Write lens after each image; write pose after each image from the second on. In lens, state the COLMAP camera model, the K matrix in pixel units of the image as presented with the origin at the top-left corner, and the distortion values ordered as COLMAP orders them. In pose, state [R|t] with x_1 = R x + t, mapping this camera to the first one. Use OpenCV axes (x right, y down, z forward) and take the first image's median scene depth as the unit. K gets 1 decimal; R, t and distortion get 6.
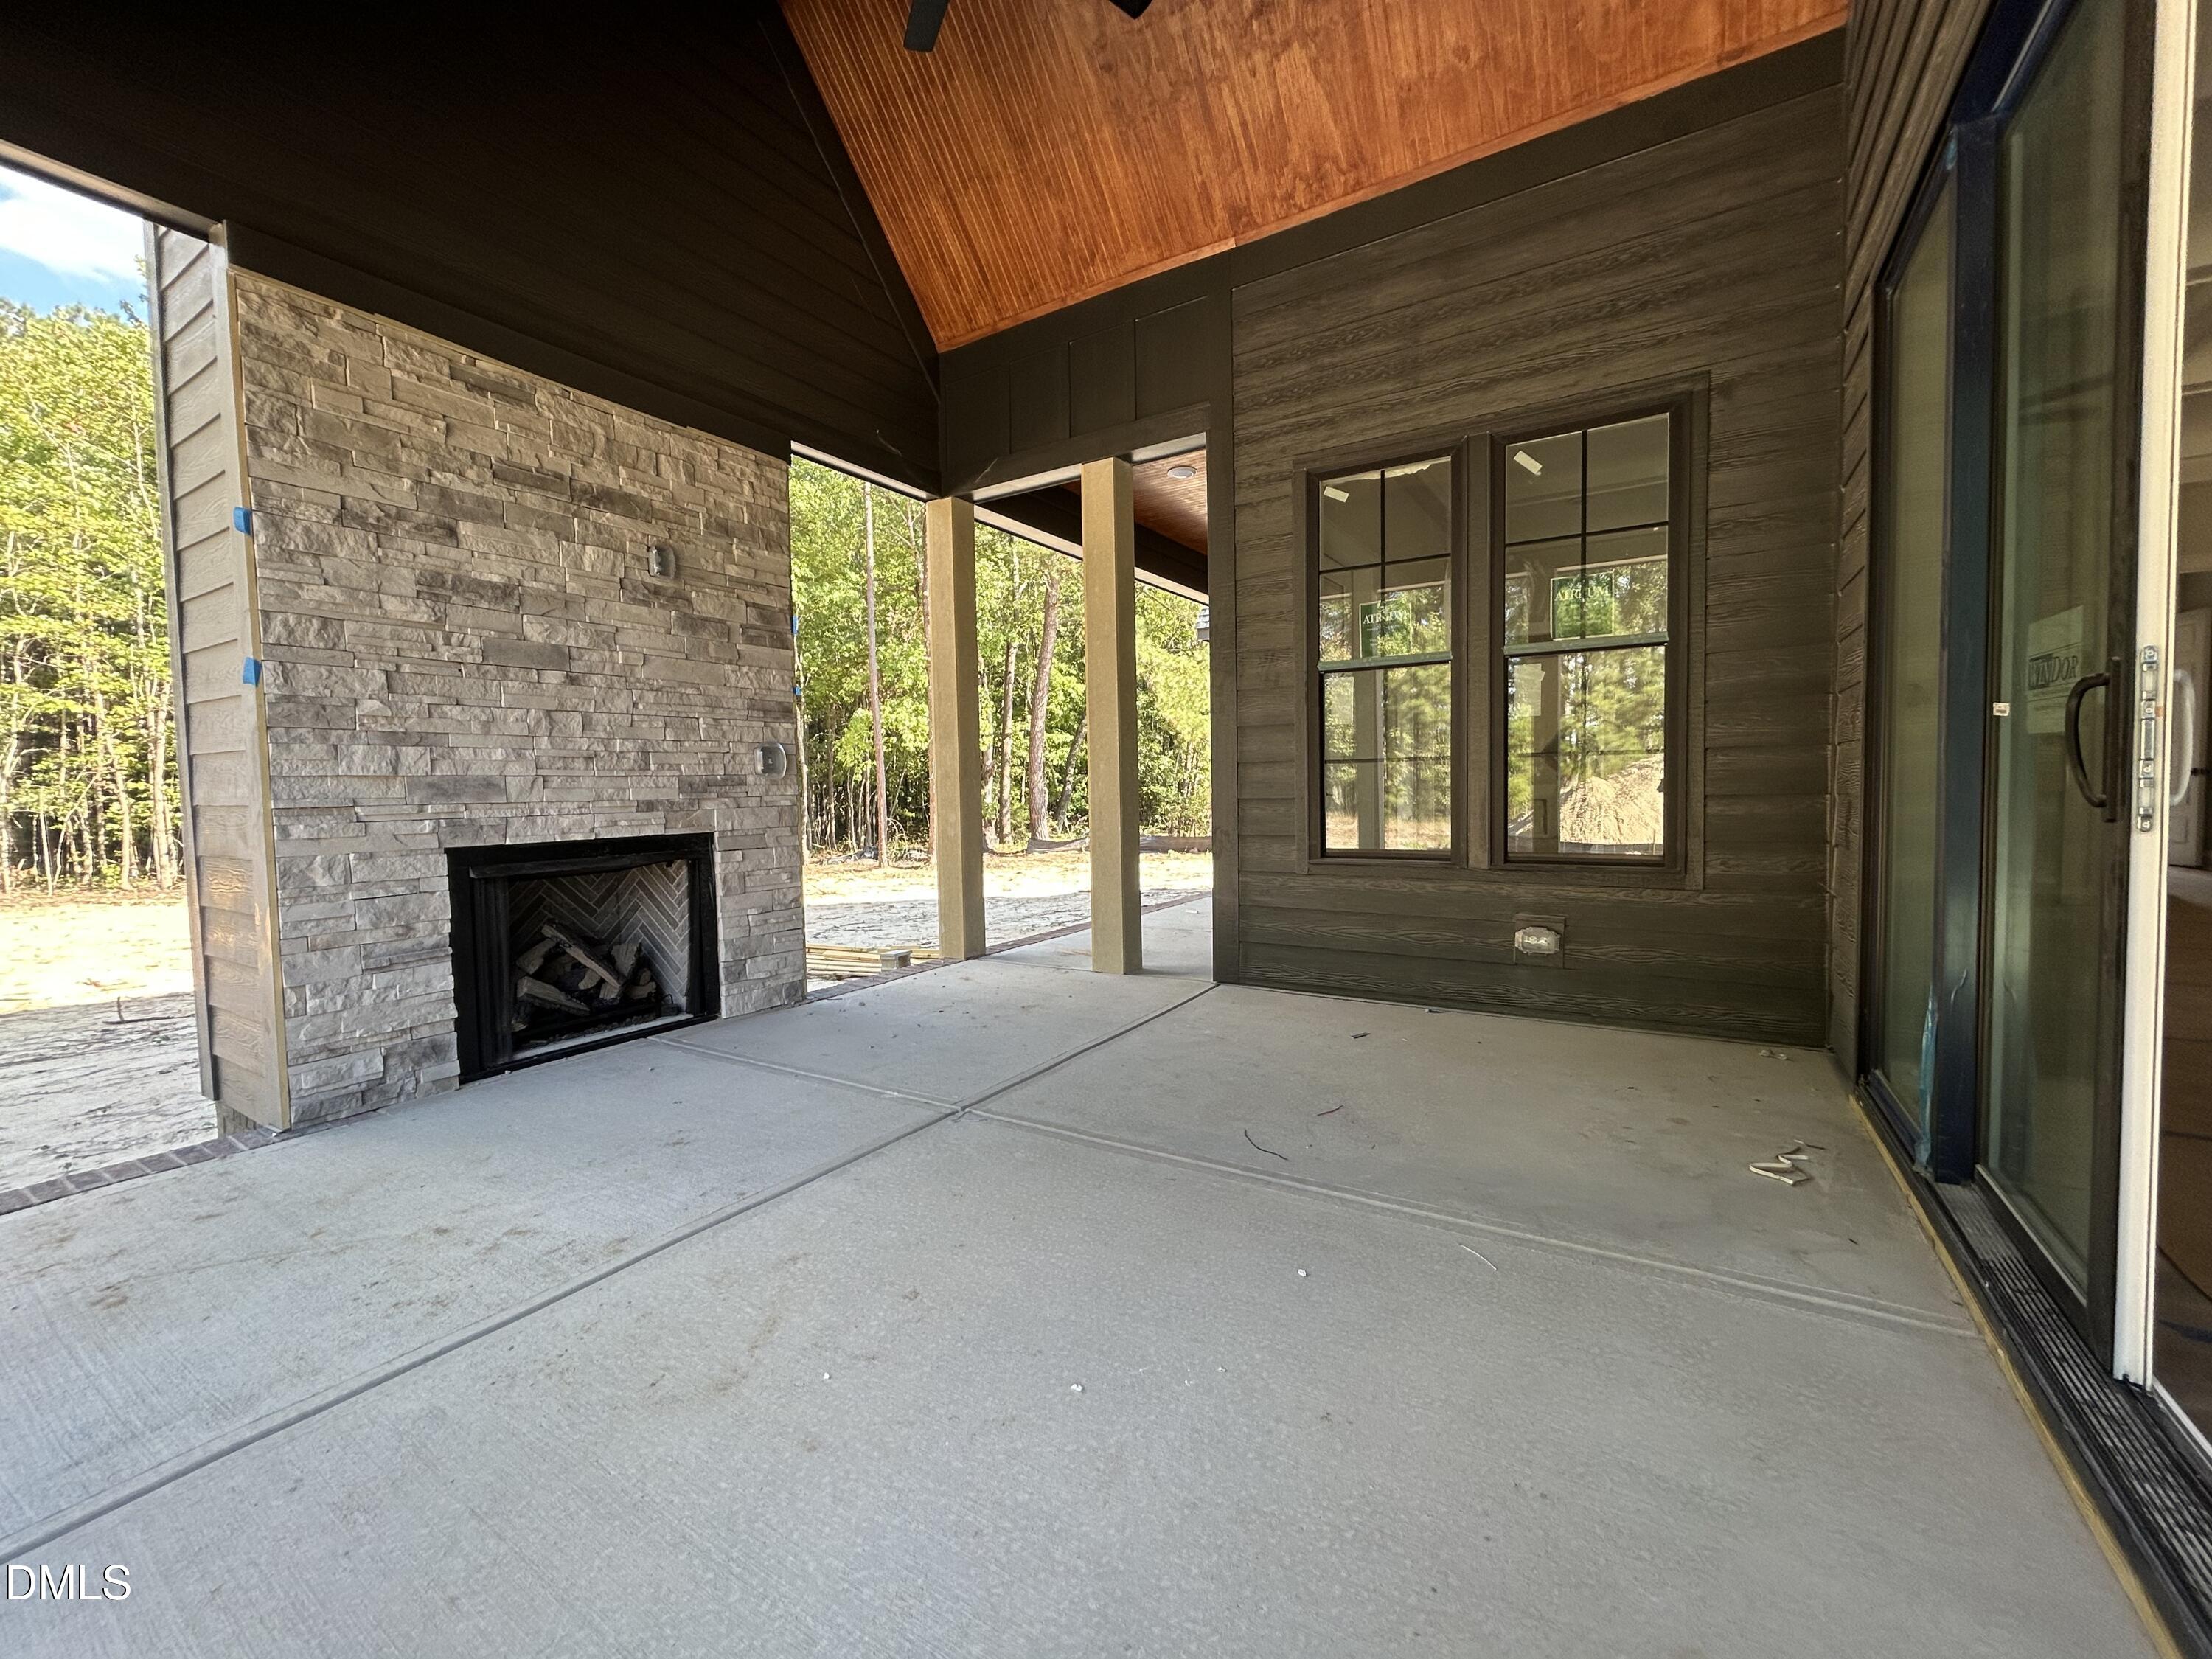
lens RADIAL K [[893.5, 0, 1112.3], [0, 893.5, 831.6], [0, 0, 1]] dist [-0.002963, 0.000217]
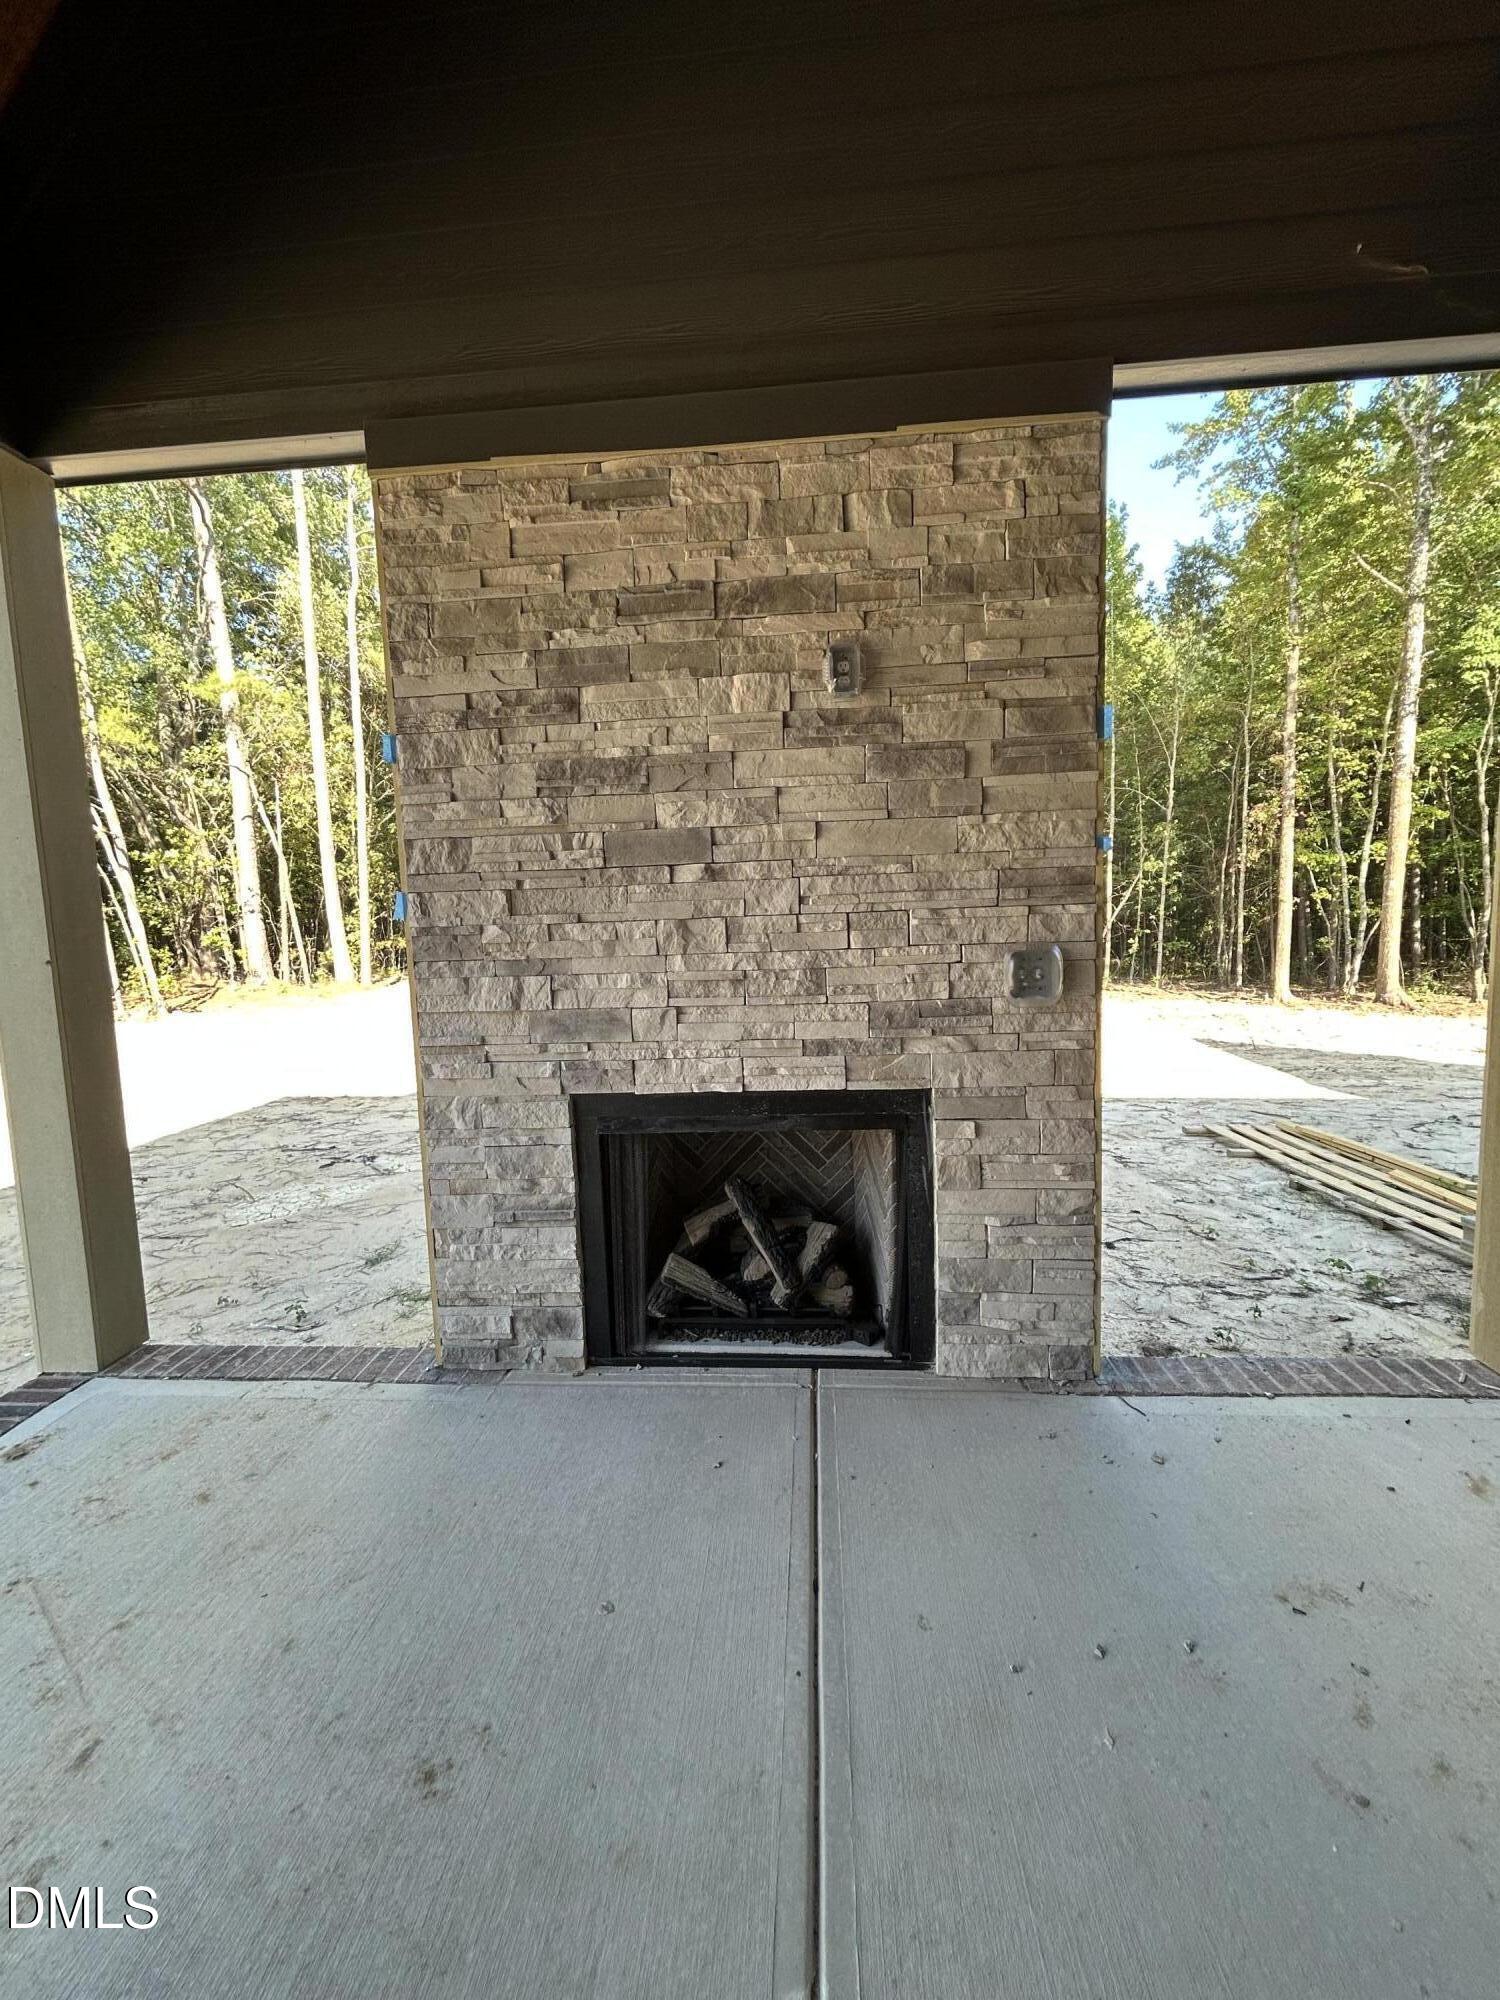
lens RADIAL K [[807.9, 0, 750.0], [0, 807.9, 1000.0], [0, 0, 1]] dist [-0.002963, 0.000217]
pose [[0.461476, 0.089745, -0.882602, -0.007436], [-0.021306, 0.995704, 0.090105, -0.131704], [0.886897, -0.022777, 0.461406, 0.743709]]
